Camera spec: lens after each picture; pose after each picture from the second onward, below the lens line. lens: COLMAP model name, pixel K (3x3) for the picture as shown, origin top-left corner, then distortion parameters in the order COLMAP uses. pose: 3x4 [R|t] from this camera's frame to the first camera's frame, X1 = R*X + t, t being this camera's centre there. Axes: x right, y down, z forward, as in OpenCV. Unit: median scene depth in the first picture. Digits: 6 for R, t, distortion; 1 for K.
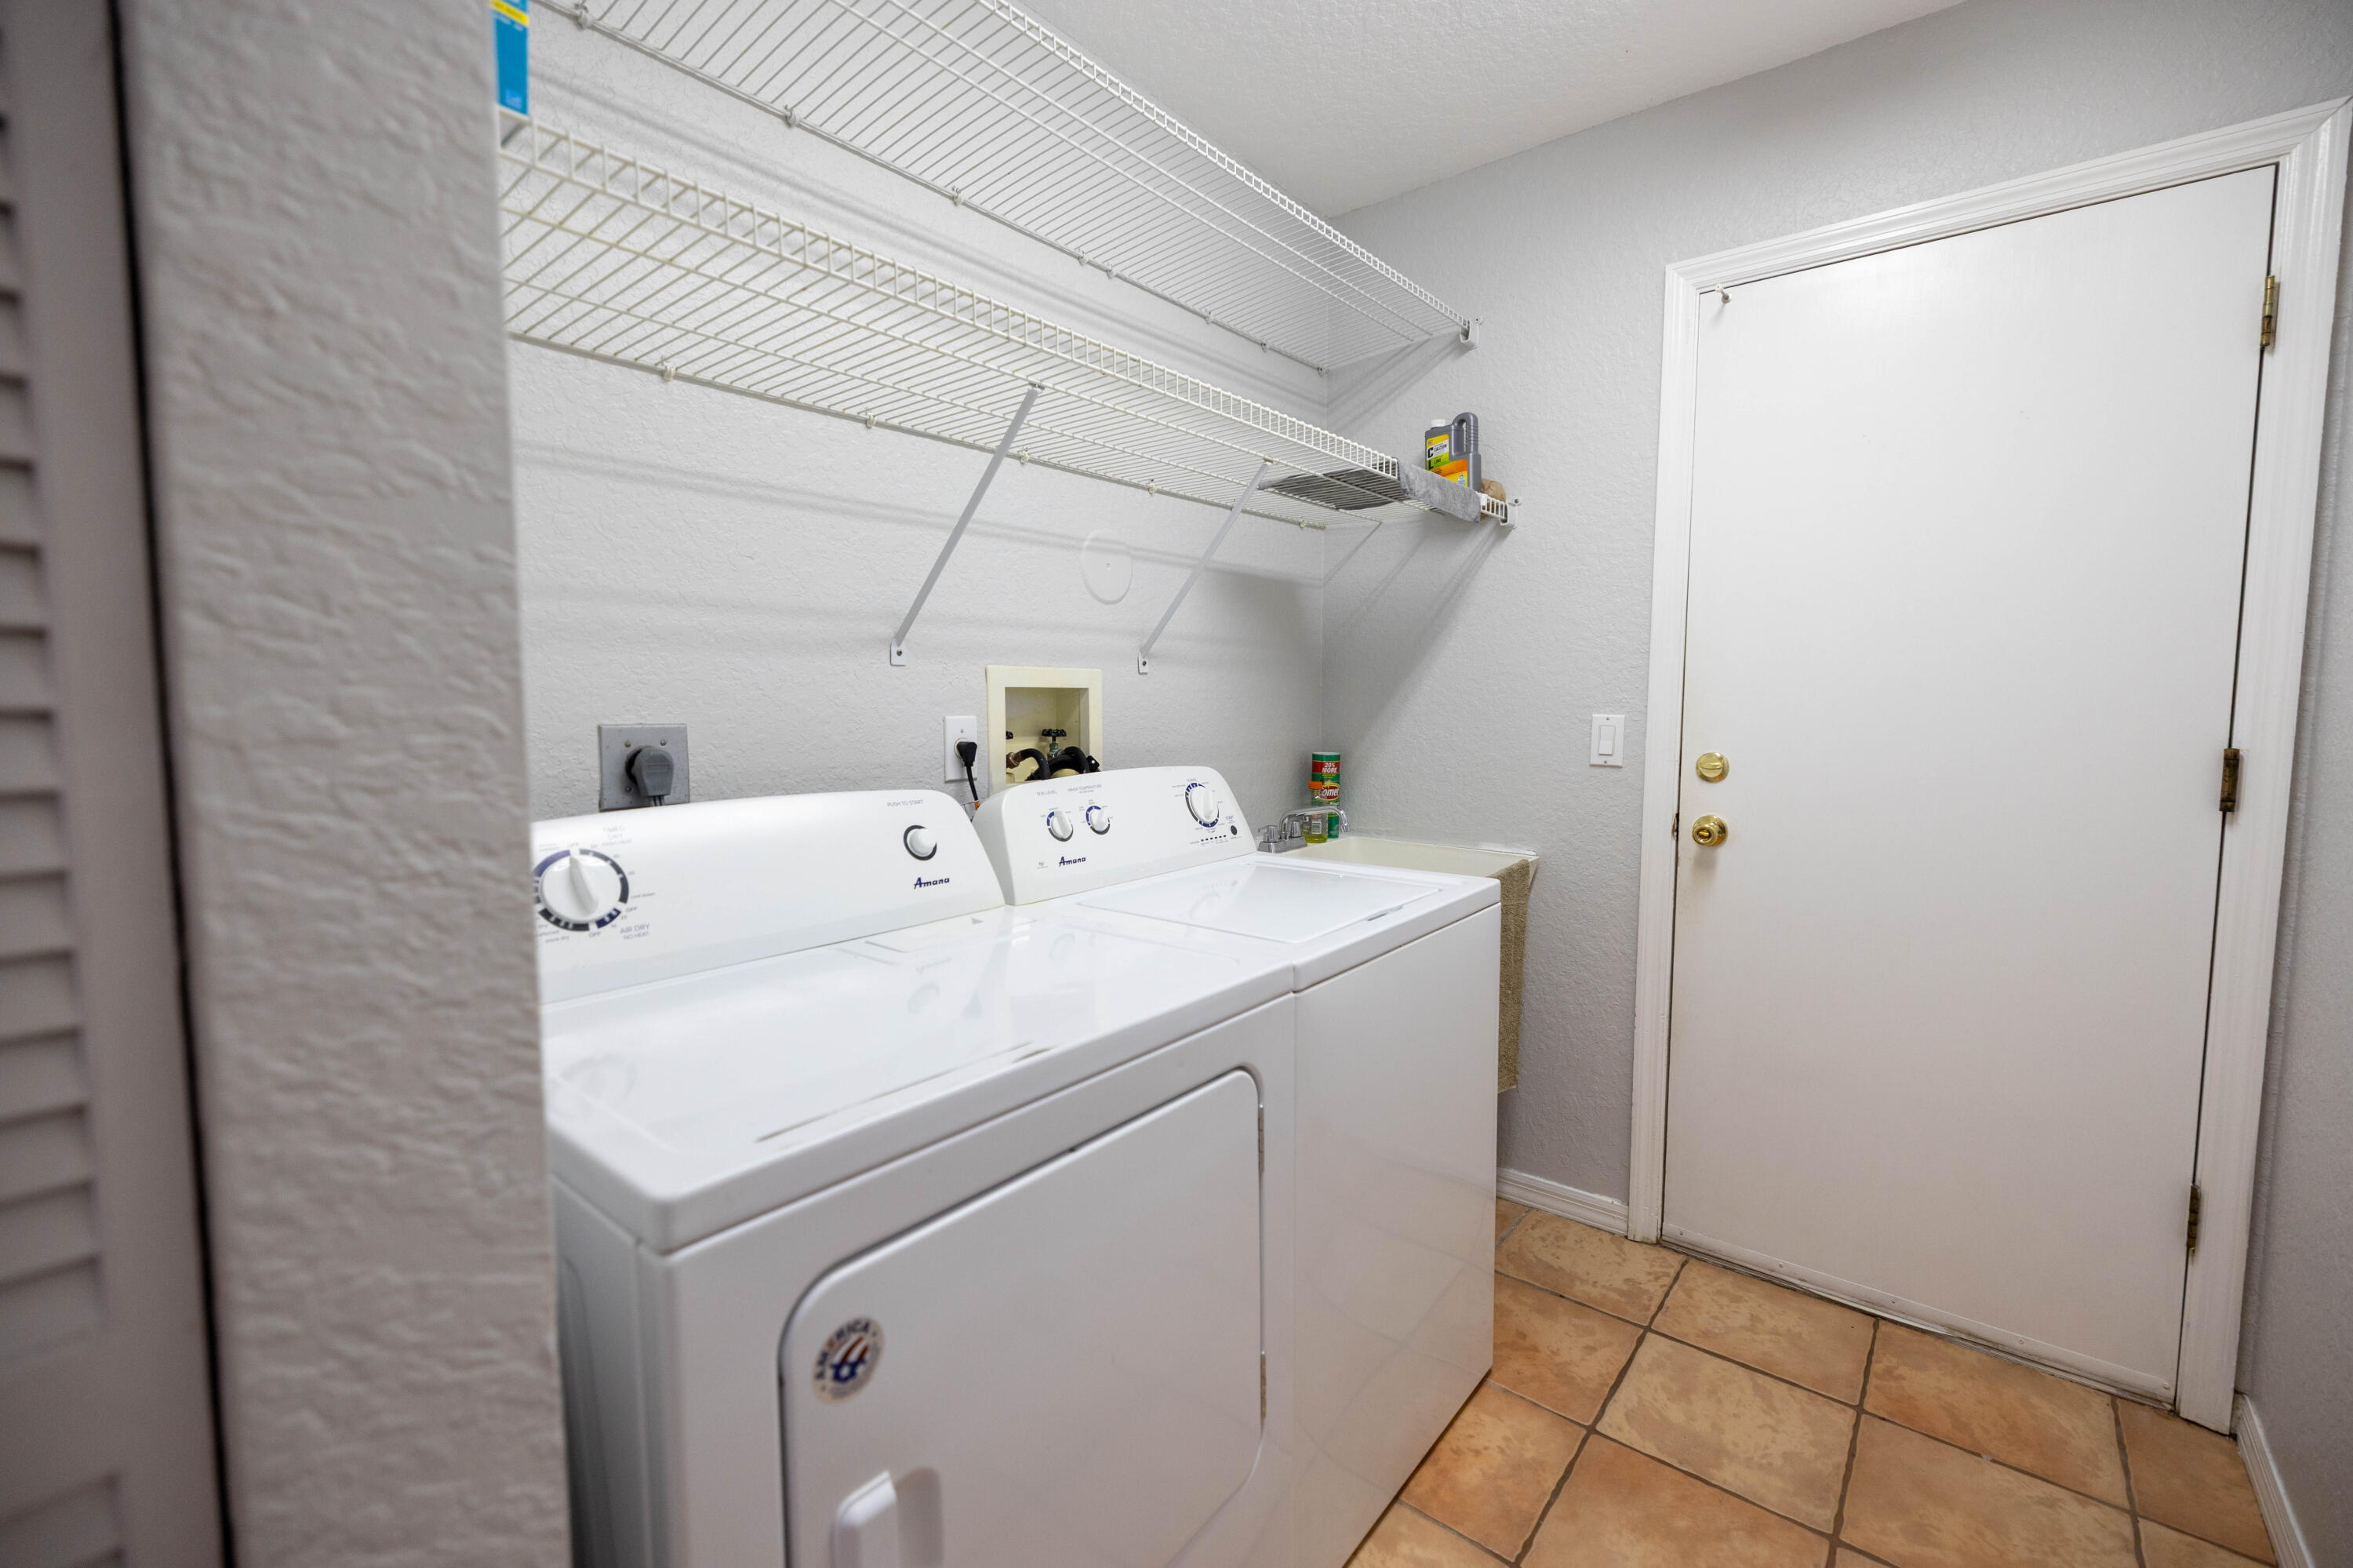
lens RADIAL K [[991.8, 0, 1179.6], [0, 991.8, 771.8], [0, 0, 1]] dist [0.002351, -0.000810]
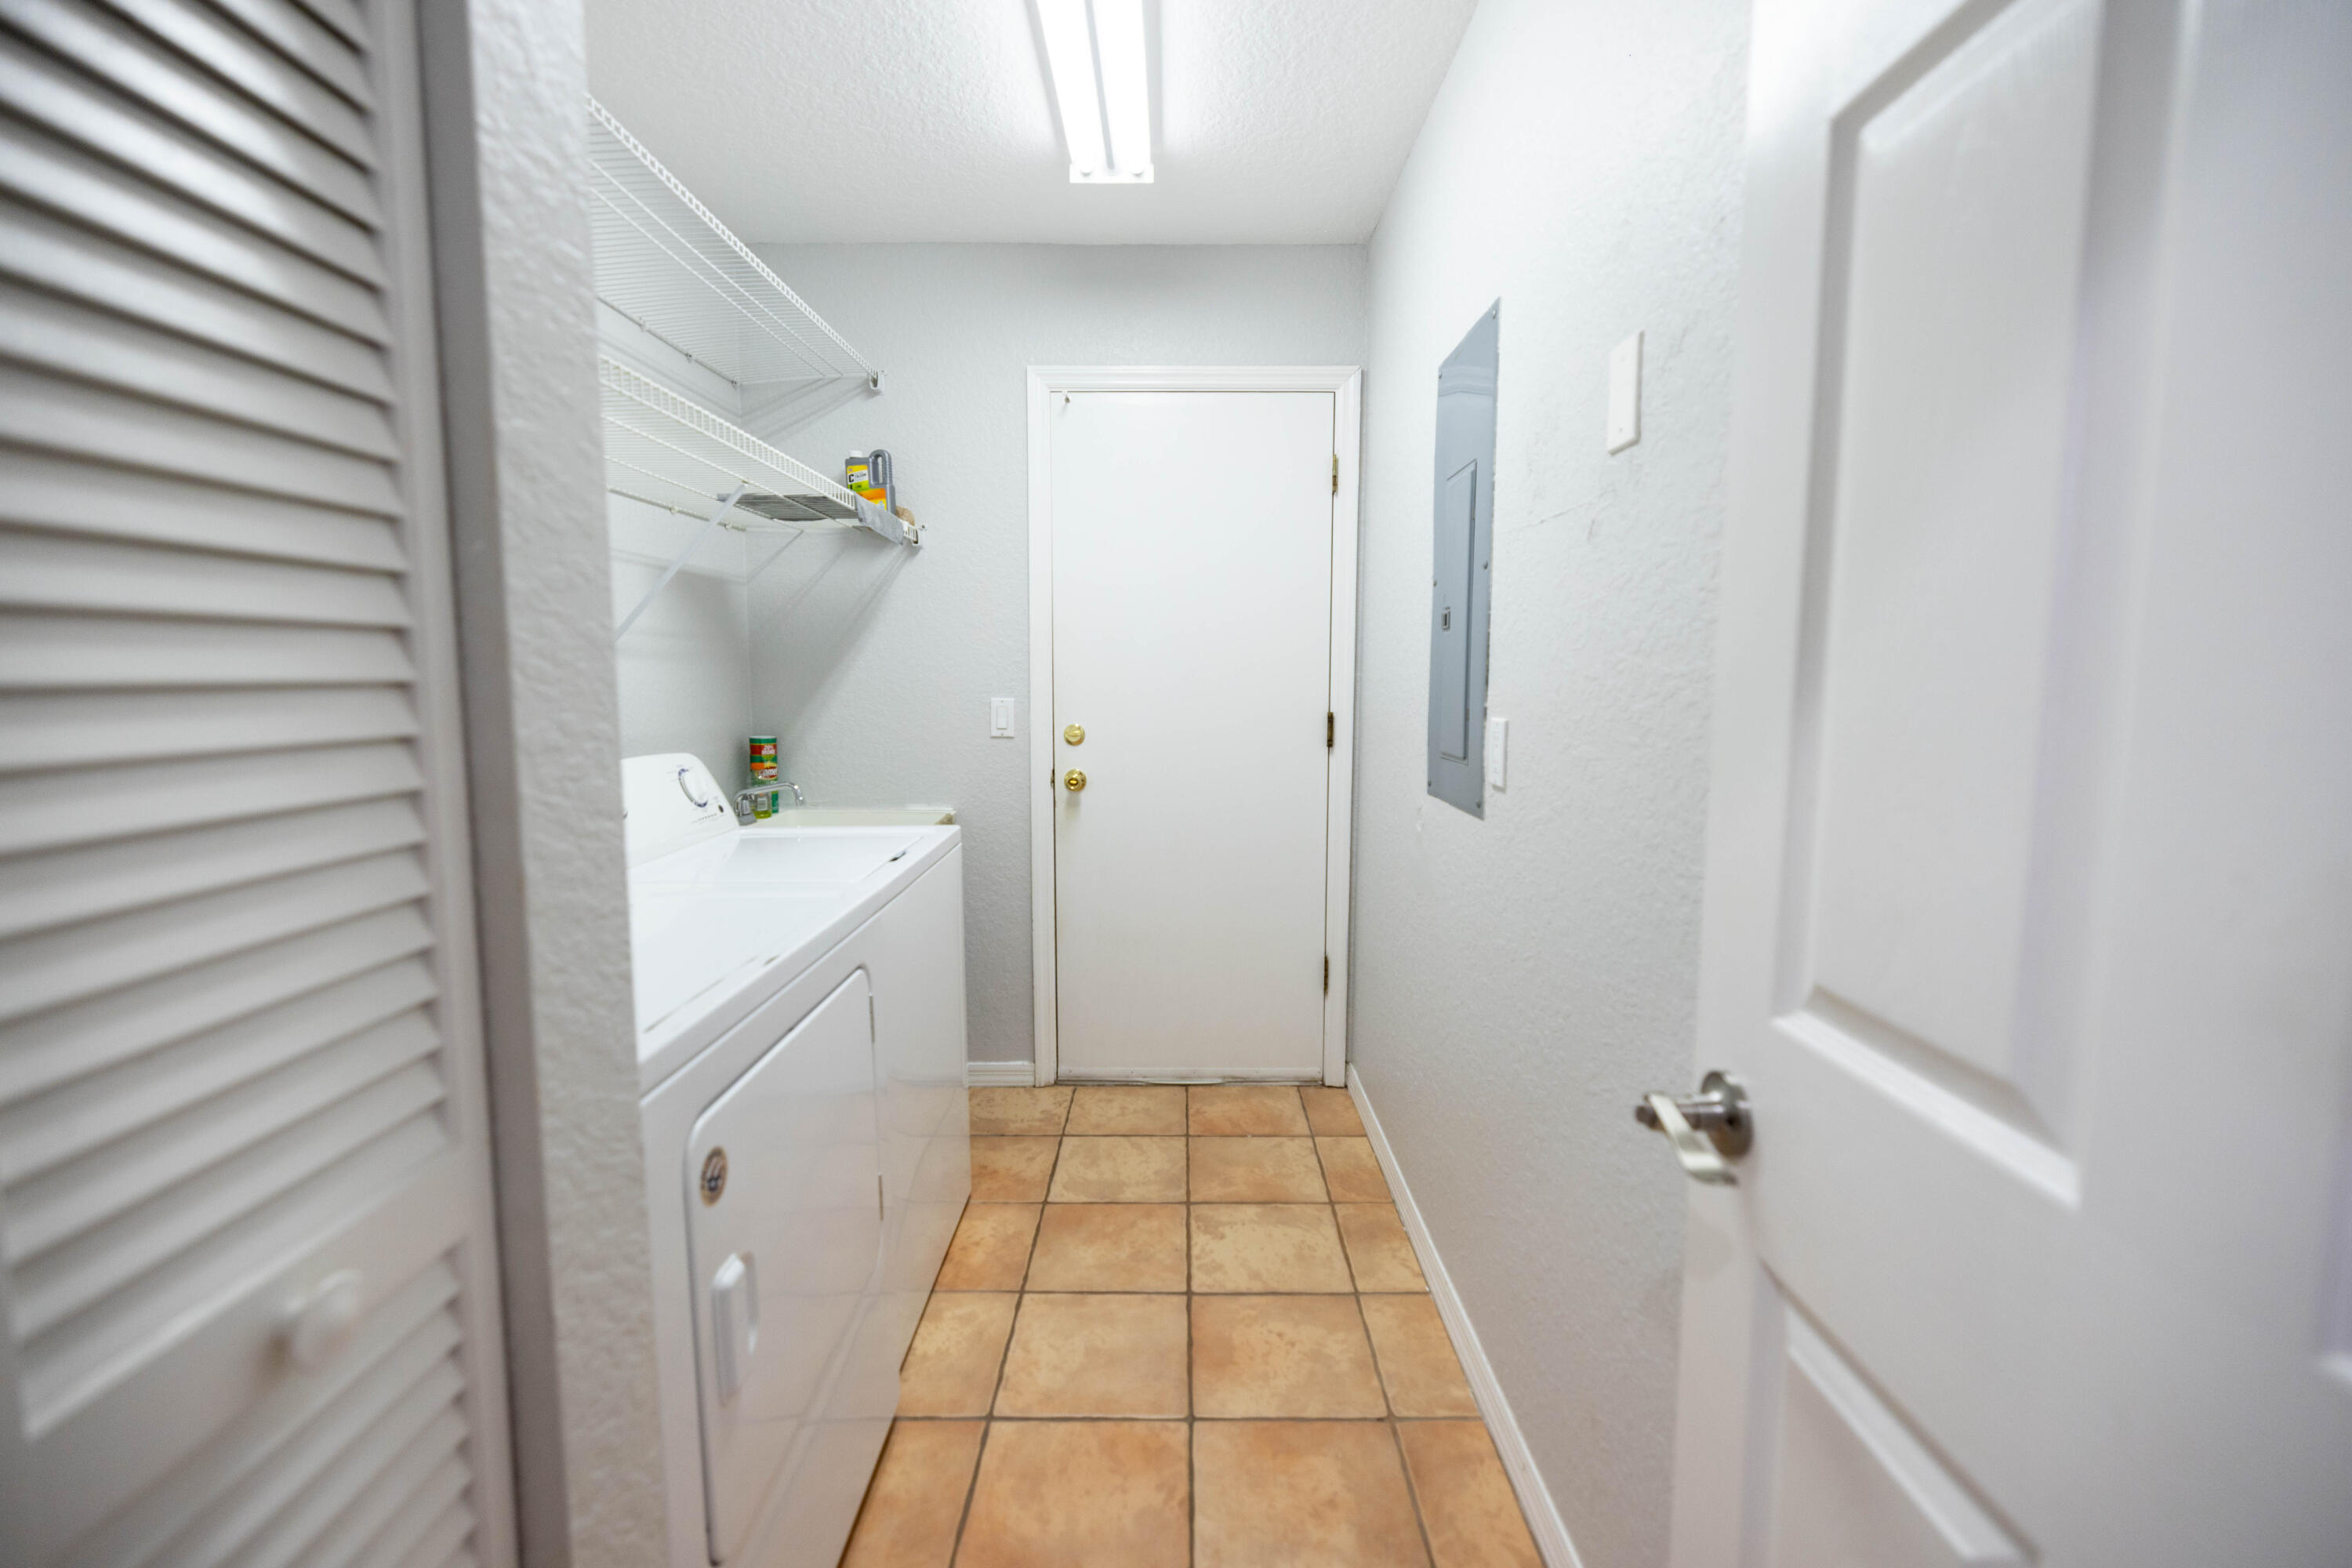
lens RADIAL K [[991.3, 0, 1175.3], [0, 991.3, 783.3], [0, 0, 1]] dist [0.002351, -0.000810]
pose [[0.775704, -0.072453, 0.626924, -0.256260], [0.051003, 0.997336, 0.052154, -0.002003], [-0.629032, -0.008481, 0.777333, -0.193994]]
